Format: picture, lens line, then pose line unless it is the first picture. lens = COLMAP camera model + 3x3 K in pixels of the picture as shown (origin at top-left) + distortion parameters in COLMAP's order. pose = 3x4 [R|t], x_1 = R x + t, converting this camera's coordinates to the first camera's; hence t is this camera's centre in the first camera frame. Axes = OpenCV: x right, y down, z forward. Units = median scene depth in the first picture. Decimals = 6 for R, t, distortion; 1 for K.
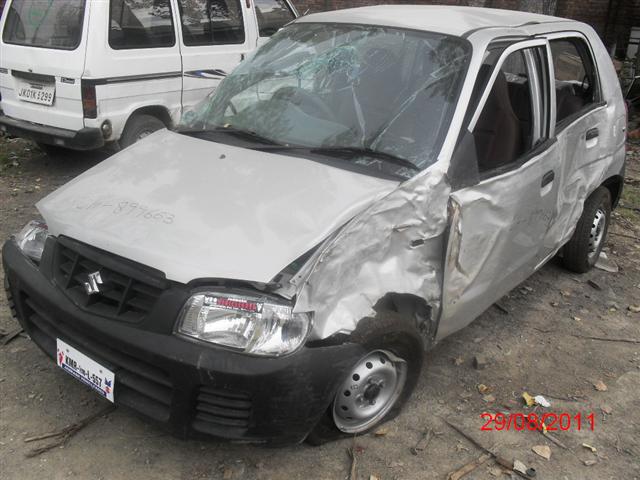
lens RADIAL K [[702.3, 0, 320.0], [0, 702.3, 240.0], [0, 0, 1]] dist [-0.209625, 0.306093]
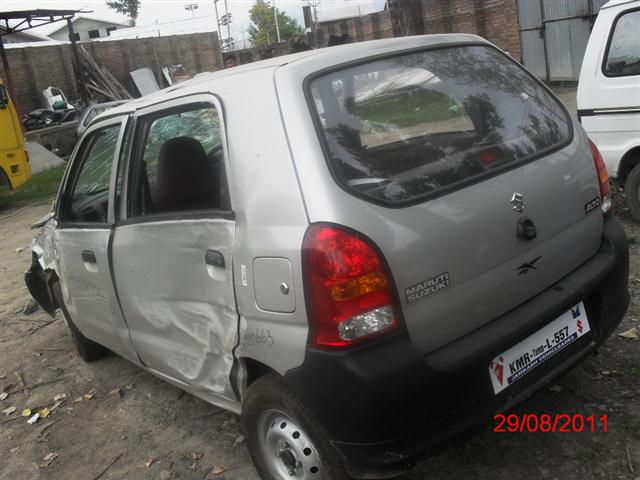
lens RADIAL K [[702.3, 0, 320.0], [0, 702.3, 240.0], [0, 0, 1]] dist [-0.209625, 0.306093]
pose [[-0.237654, 0.226219, -0.944640, 1.257223], [-0.176069, 0.946361, 0.270927, -0.464518], [0.955259, 0.230709, -0.185076, 1.567768]]
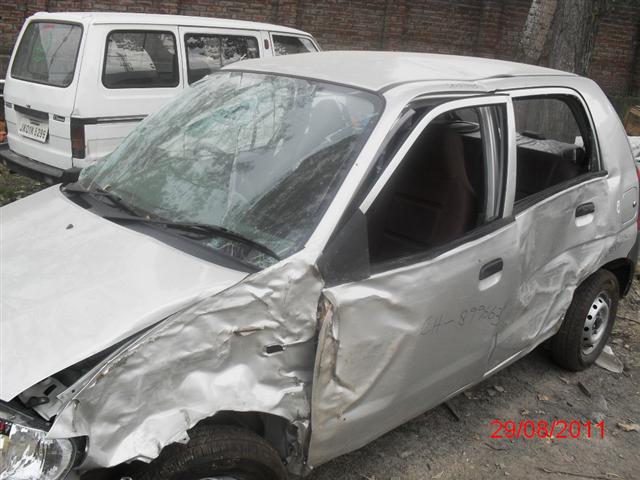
lens RADIAL K [[702.3, 0, 320.0], [0, 702.3, 240.0], [0, 0, 1]] dist [-0.209625, 0.306093]
pose [[0.990063, 0.060881, -0.126765, 0.263662], [-0.067602, 0.996488, -0.049408, -0.078127], [0.123312, 0.057486, 0.990701, 0.191017]]
